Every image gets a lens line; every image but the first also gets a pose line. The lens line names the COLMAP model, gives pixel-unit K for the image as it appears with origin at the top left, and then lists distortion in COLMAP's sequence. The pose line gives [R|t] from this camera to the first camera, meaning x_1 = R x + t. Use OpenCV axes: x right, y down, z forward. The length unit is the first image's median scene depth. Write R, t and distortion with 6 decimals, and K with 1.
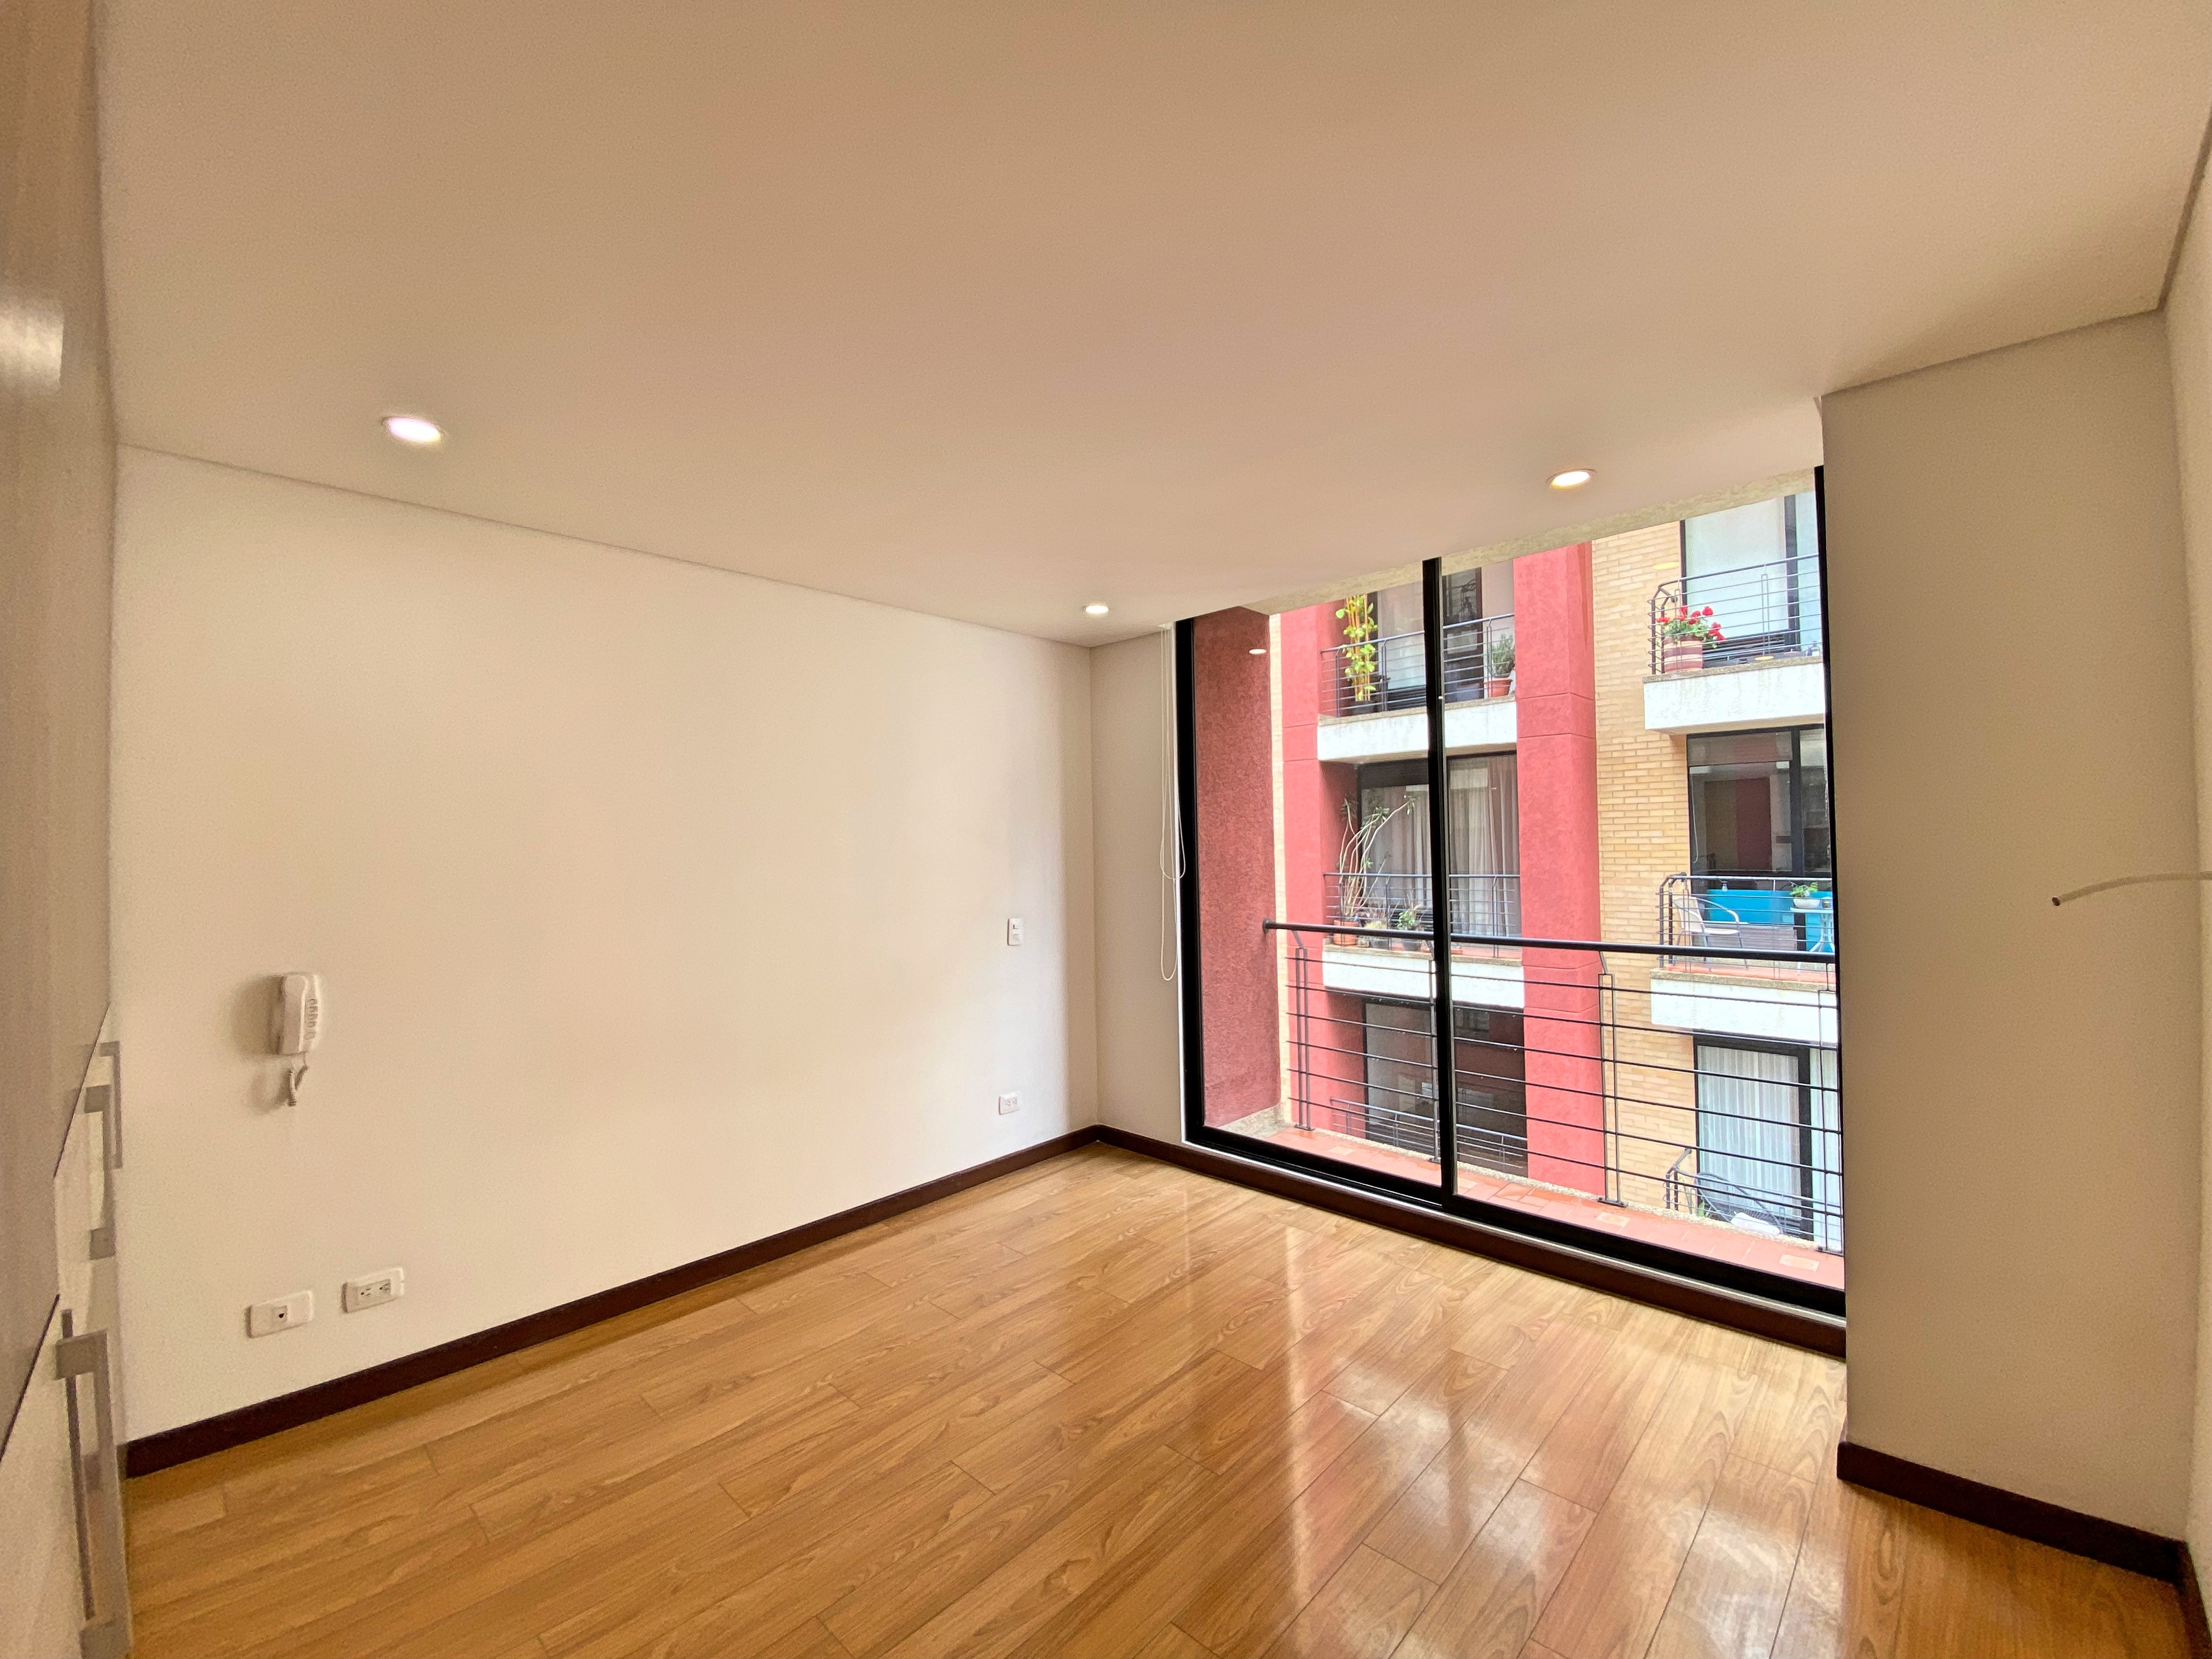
lens RADIAL K [[901.0, 0, 1097.1], [0, 901.0, 848.5], [0, 0, 1]] dist [0.004692, -0.008142]
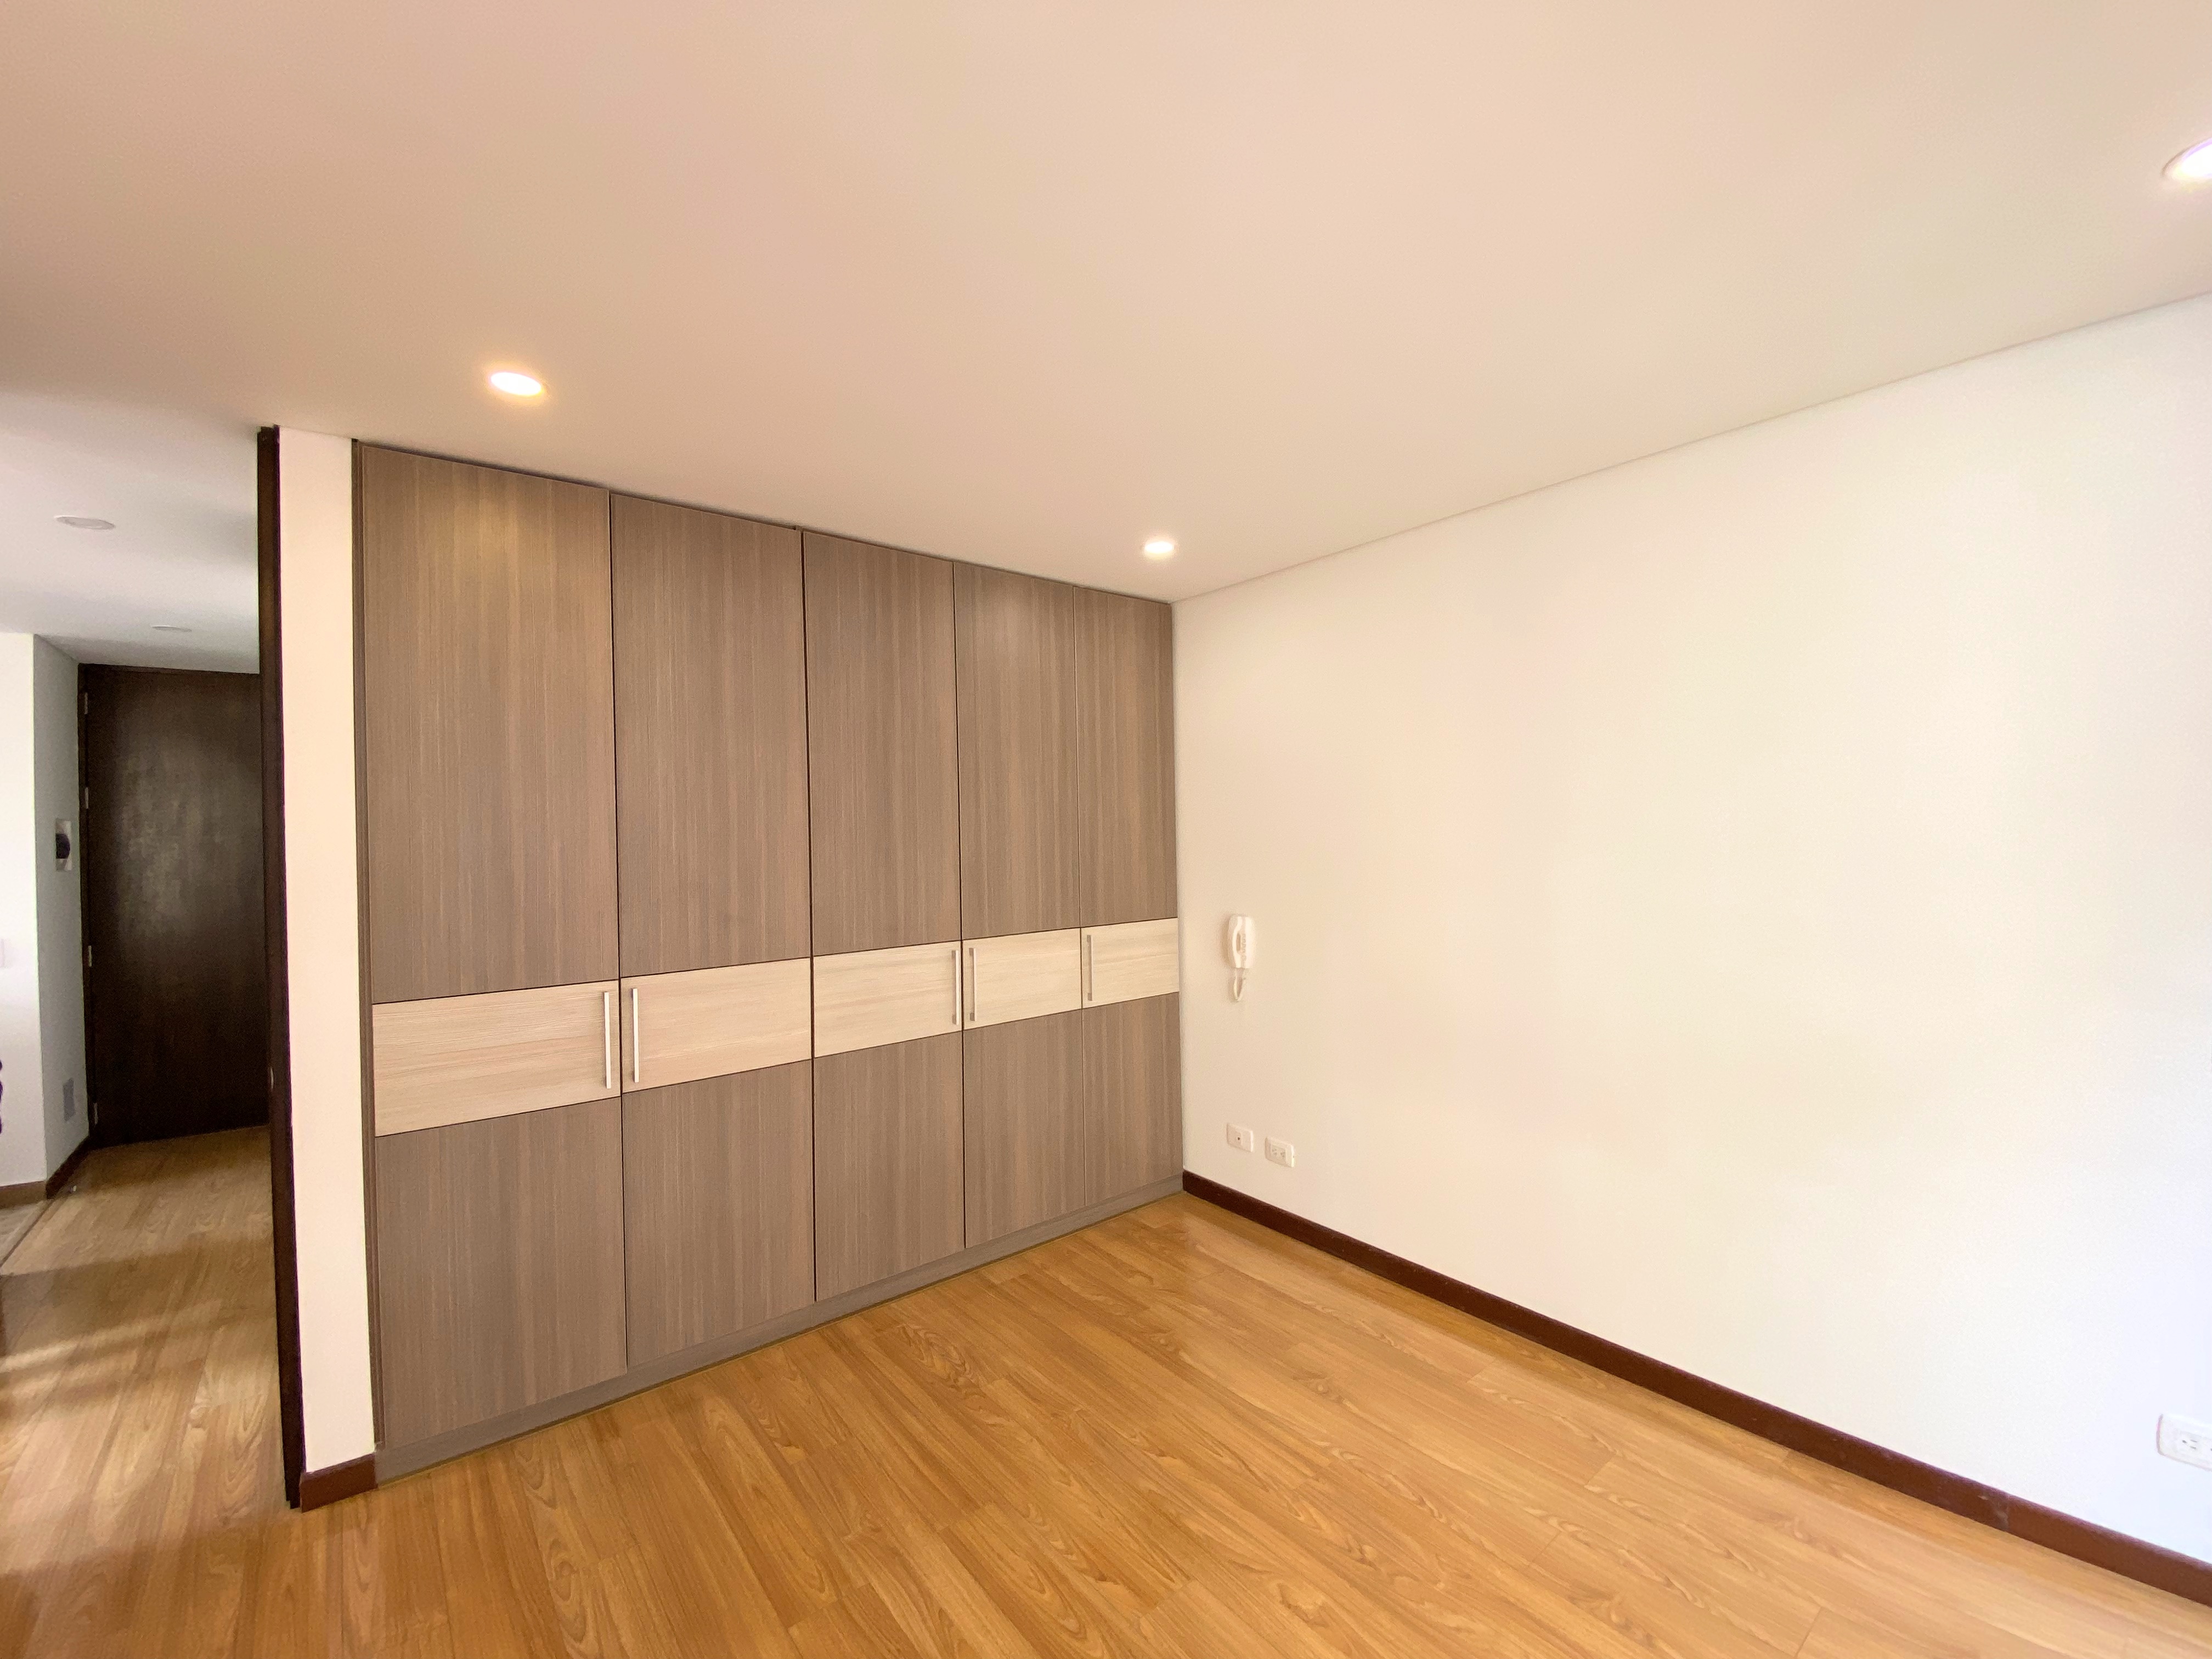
lens RADIAL K [[901.0, 0, 1104.4], [0, 901.0, 808.8], [0, 0, 1]] dist [0.004692, -0.008142]
pose [[-0.106741, -0.004363, -0.994277, 0.629299], [0.017903, 0.999820, -0.006309, -0.034263], [0.994126, -0.018474, -0.106644, 0.932246]]
